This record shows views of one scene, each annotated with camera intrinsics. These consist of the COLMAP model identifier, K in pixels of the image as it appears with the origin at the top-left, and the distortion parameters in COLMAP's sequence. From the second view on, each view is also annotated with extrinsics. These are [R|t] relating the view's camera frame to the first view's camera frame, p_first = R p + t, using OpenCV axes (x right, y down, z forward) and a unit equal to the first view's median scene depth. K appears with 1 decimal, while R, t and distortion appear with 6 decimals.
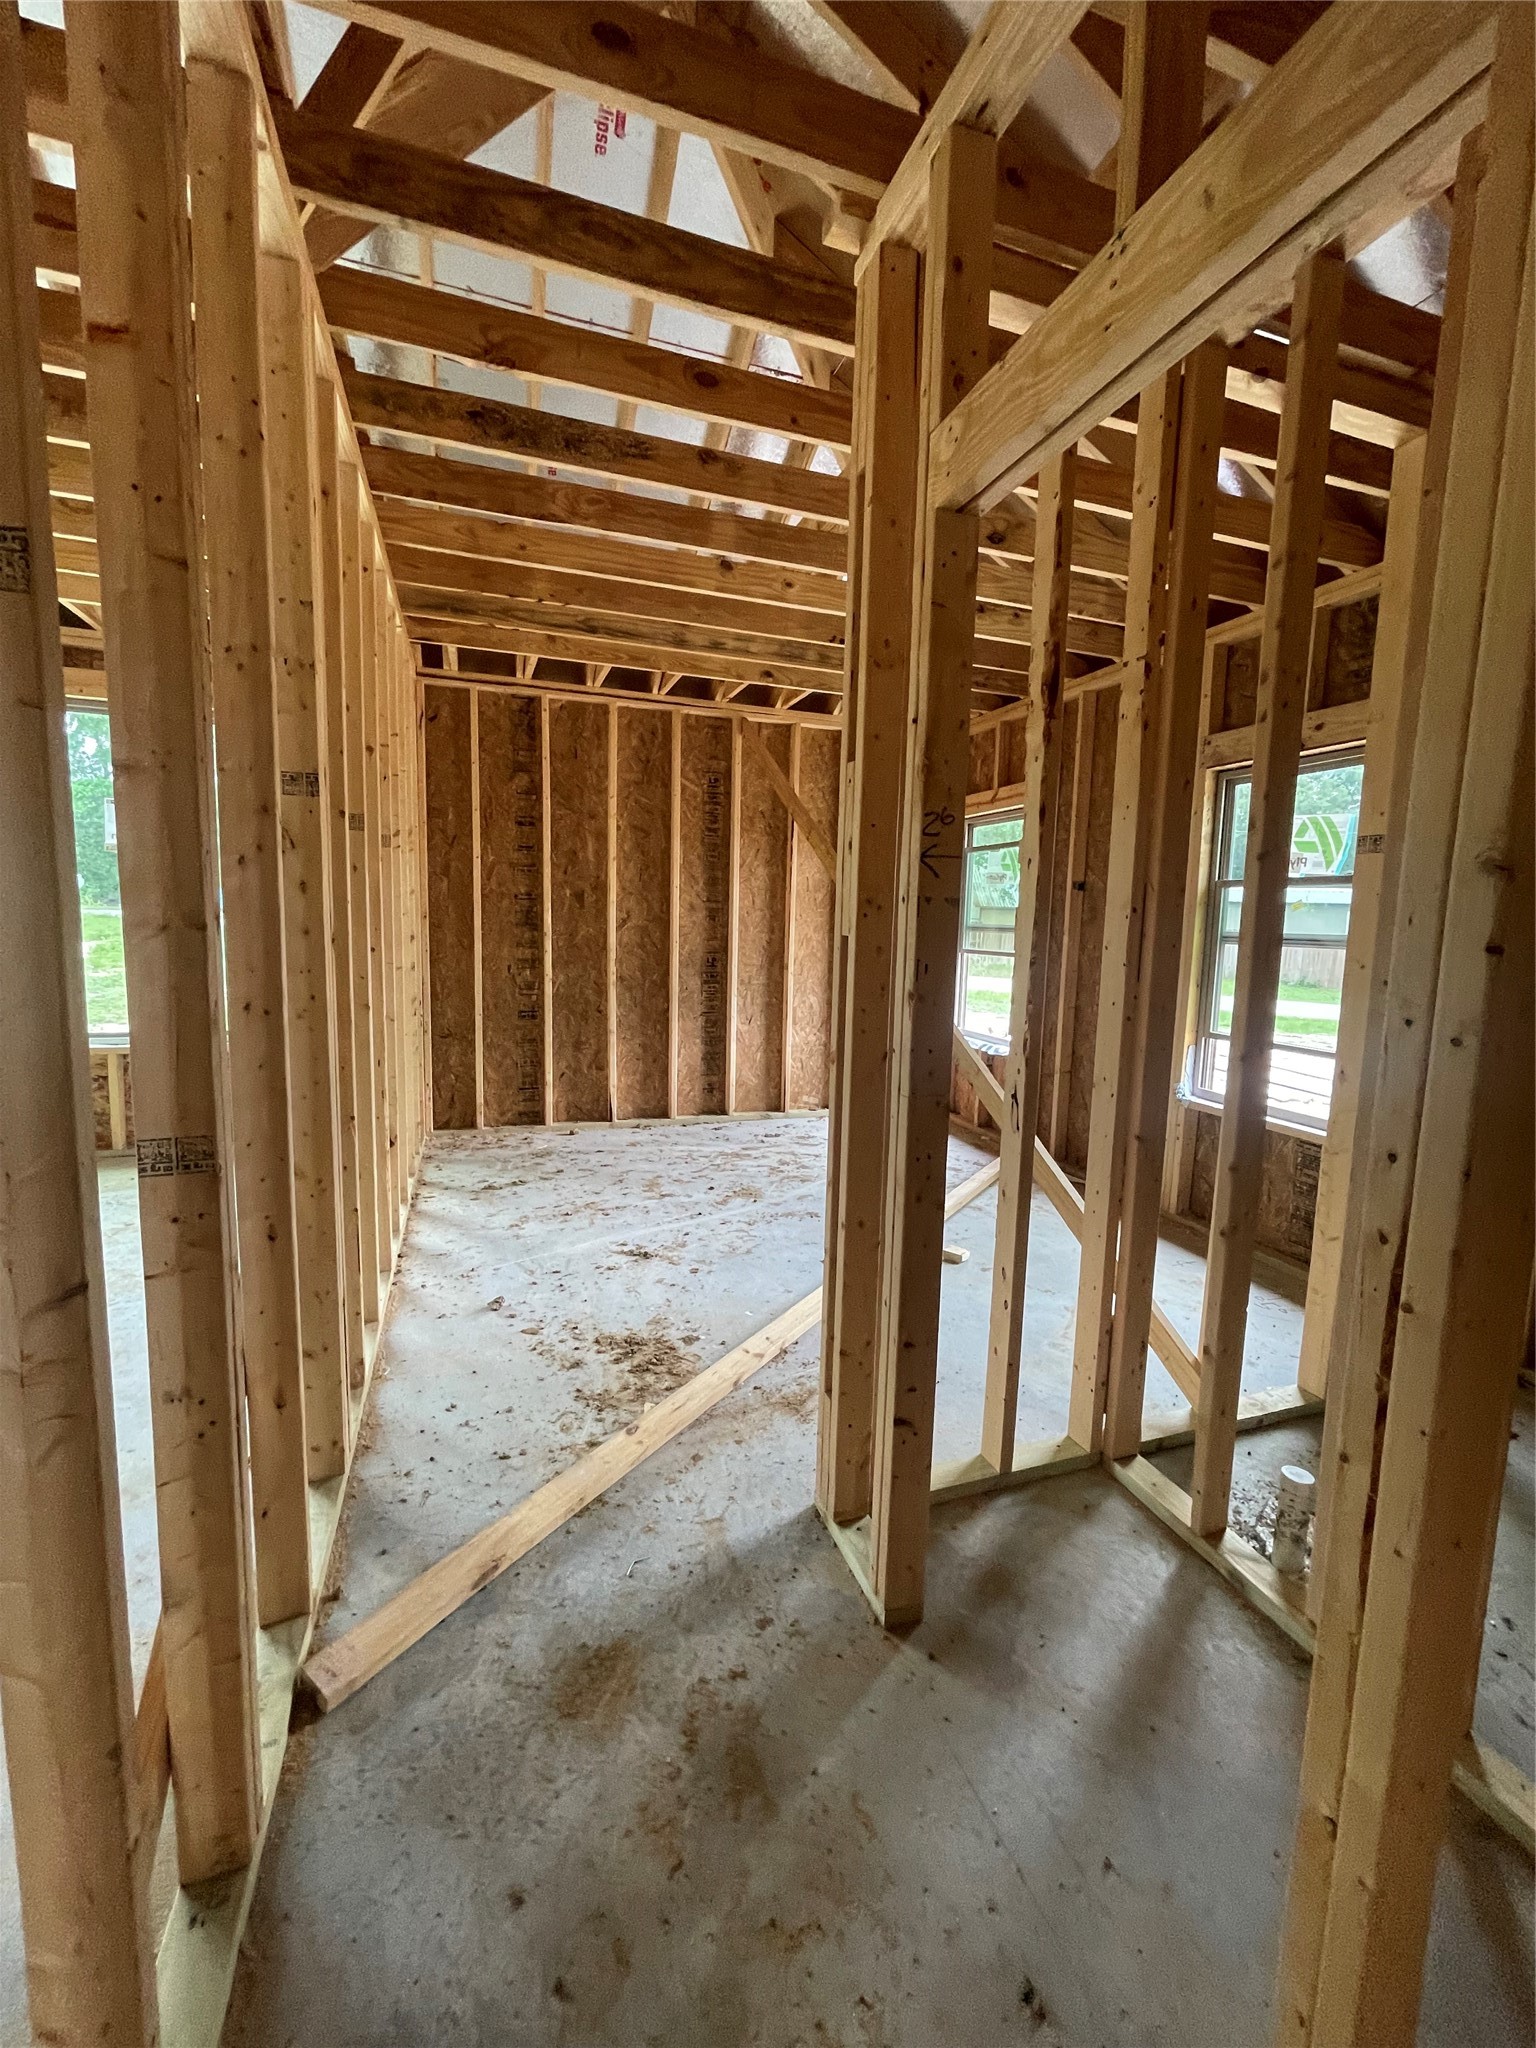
lens RADIAL K [[827.1, 0, 779.1], [0, 827.1, 1013.7], [0, 0, 1]] dist [0.014560, -0.000058]
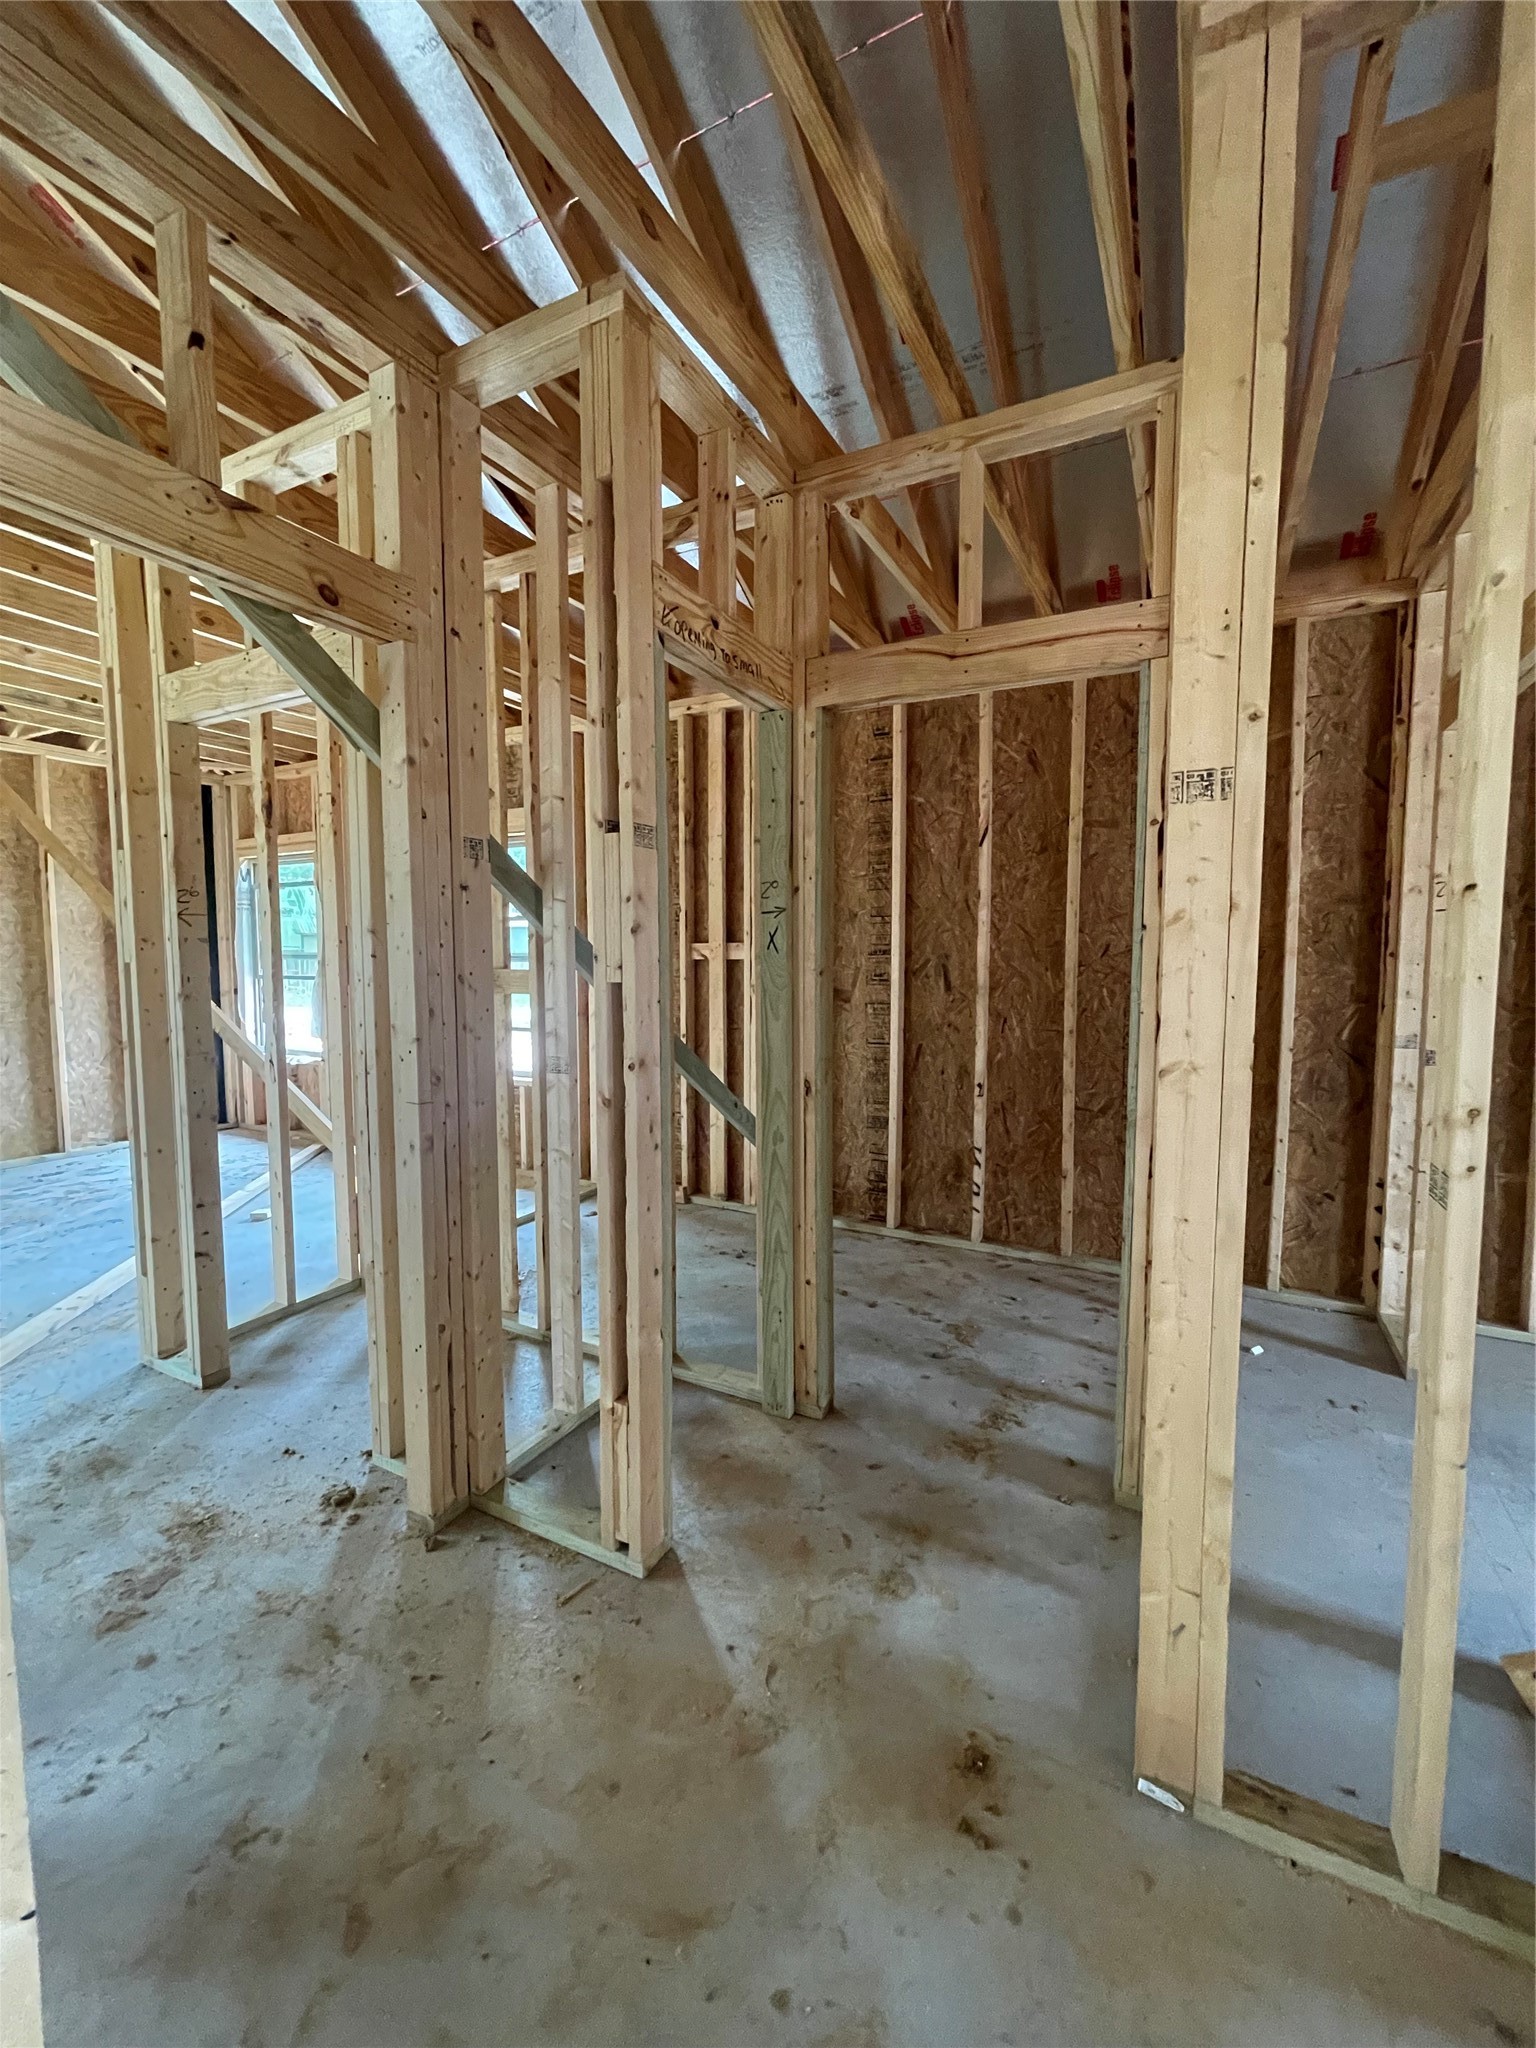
lens RADIAL K [[829.4, 0, 771.7], [0, 829.4, 1012.0], [0, 0, 1]] dist [0.000062, 0.000728]
pose [[0.736583, -0.076722, 0.671981, -0.027995], [0.097894, 0.995177, 0.006318, 0.036135], [-0.669225, 0.061129, 0.740541, -0.323451]]
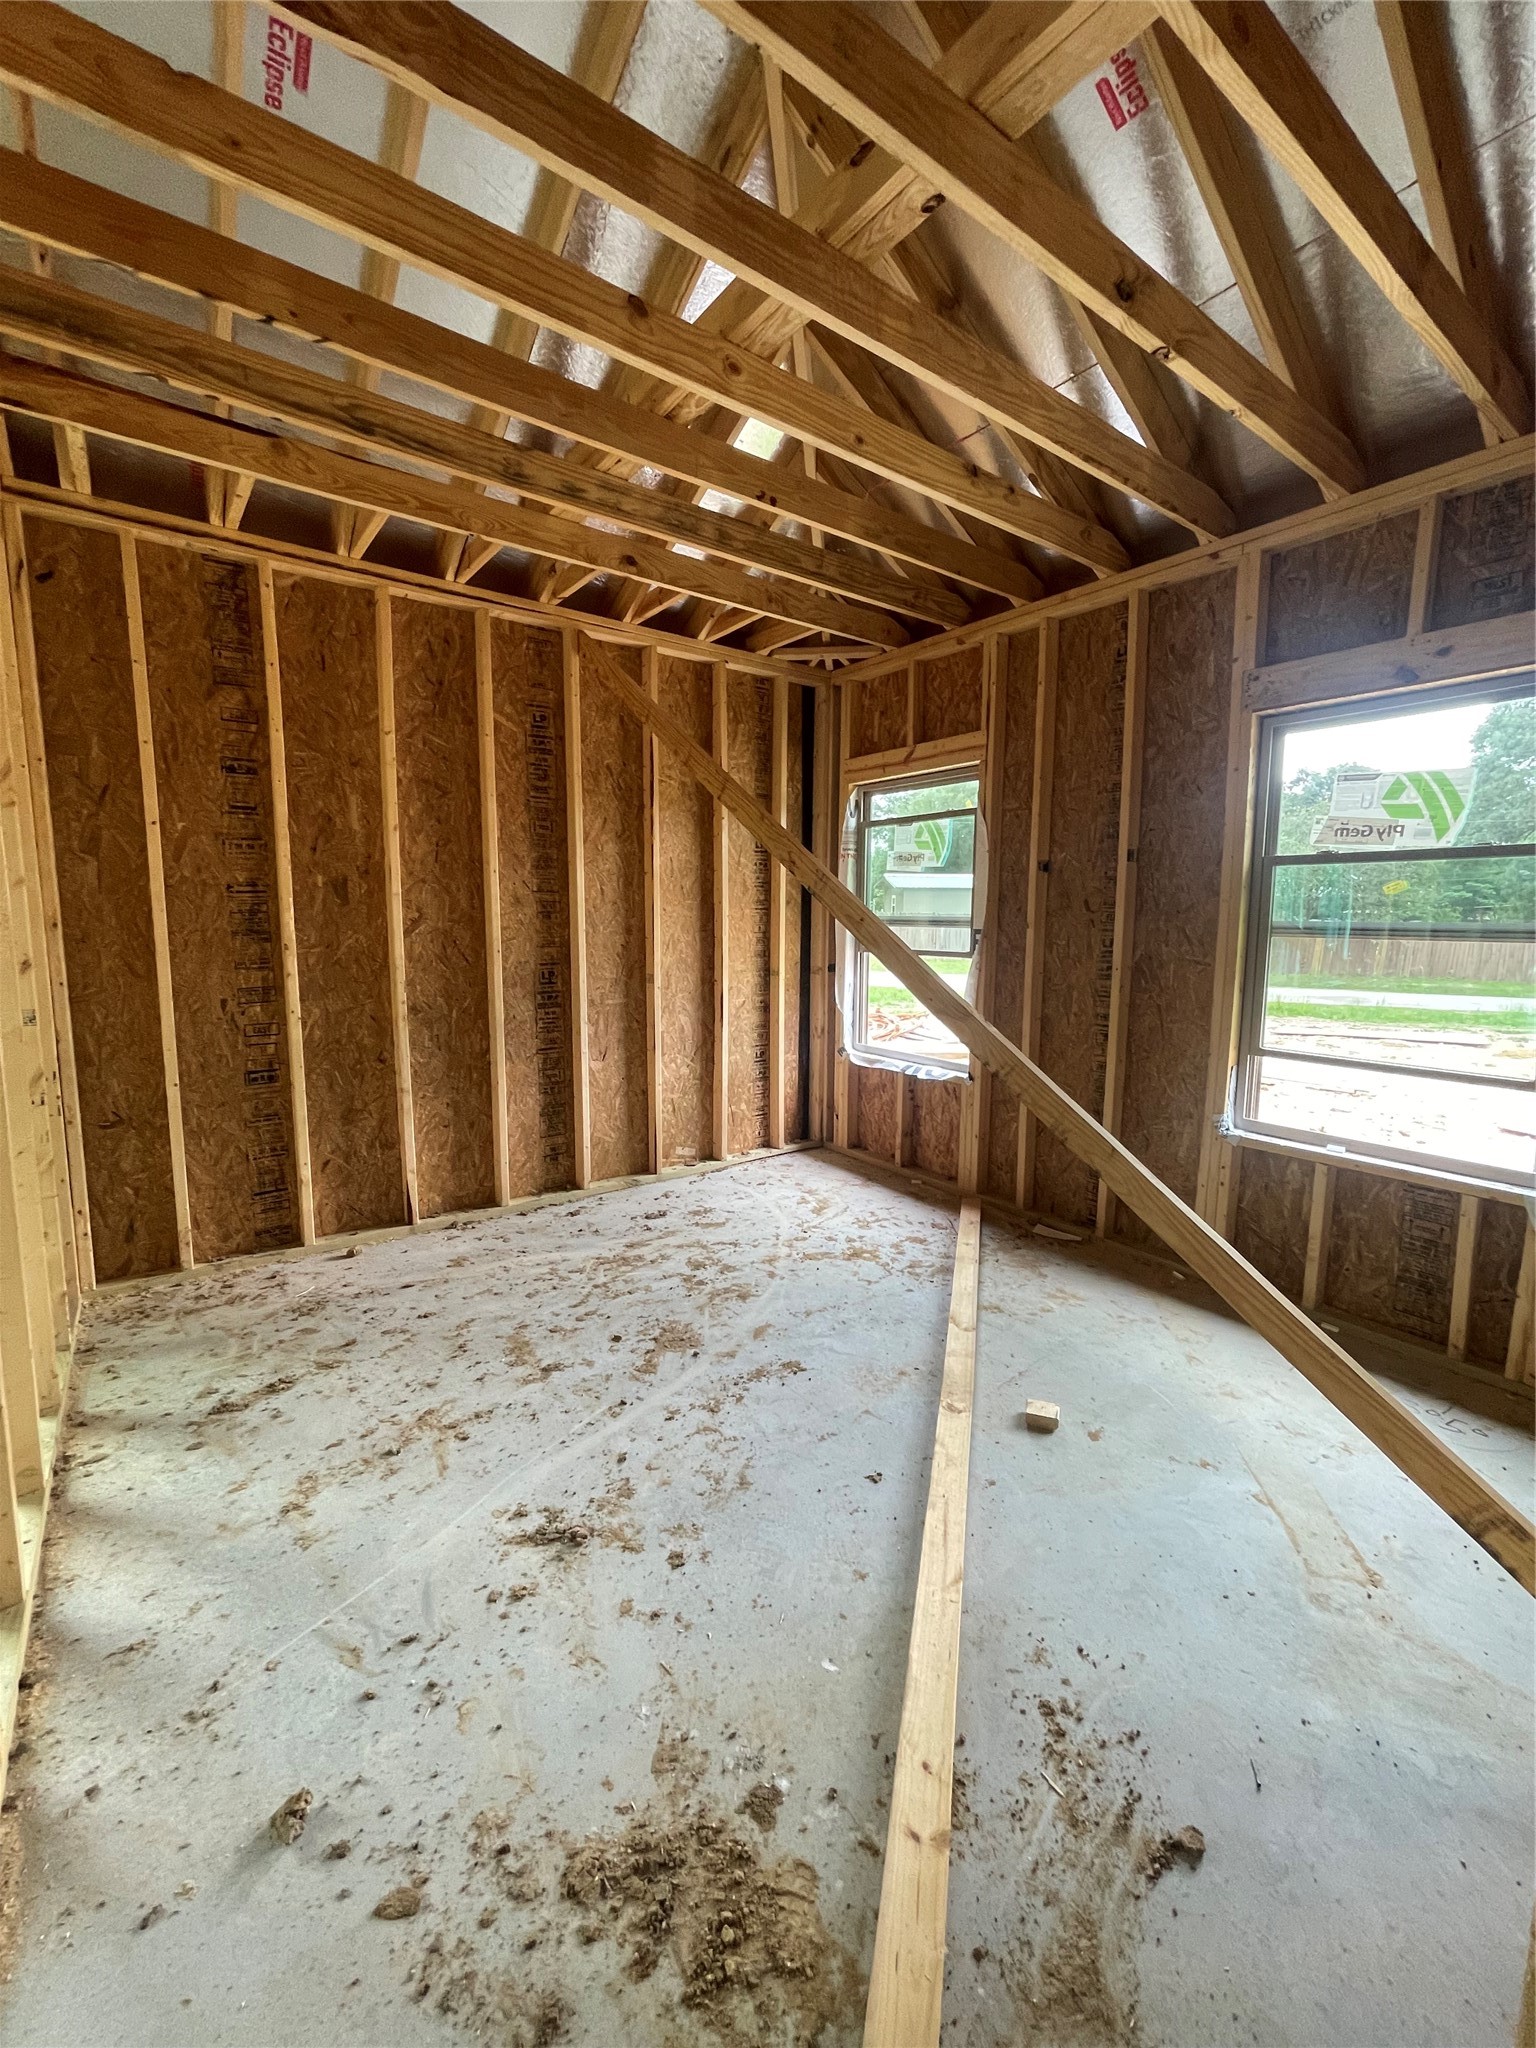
lens RADIAL K [[829.4, 0, 771.7], [0, 829.4, 1012.0], [0, 0, 1]] dist [0.000062, 0.000728]
pose [[0.955295, -0.056152, 0.290274, -0.120243], [0.053215, 0.998421, 0.018007, -0.040456], [-0.290826, -0.001755, 0.956774, 0.300659]]
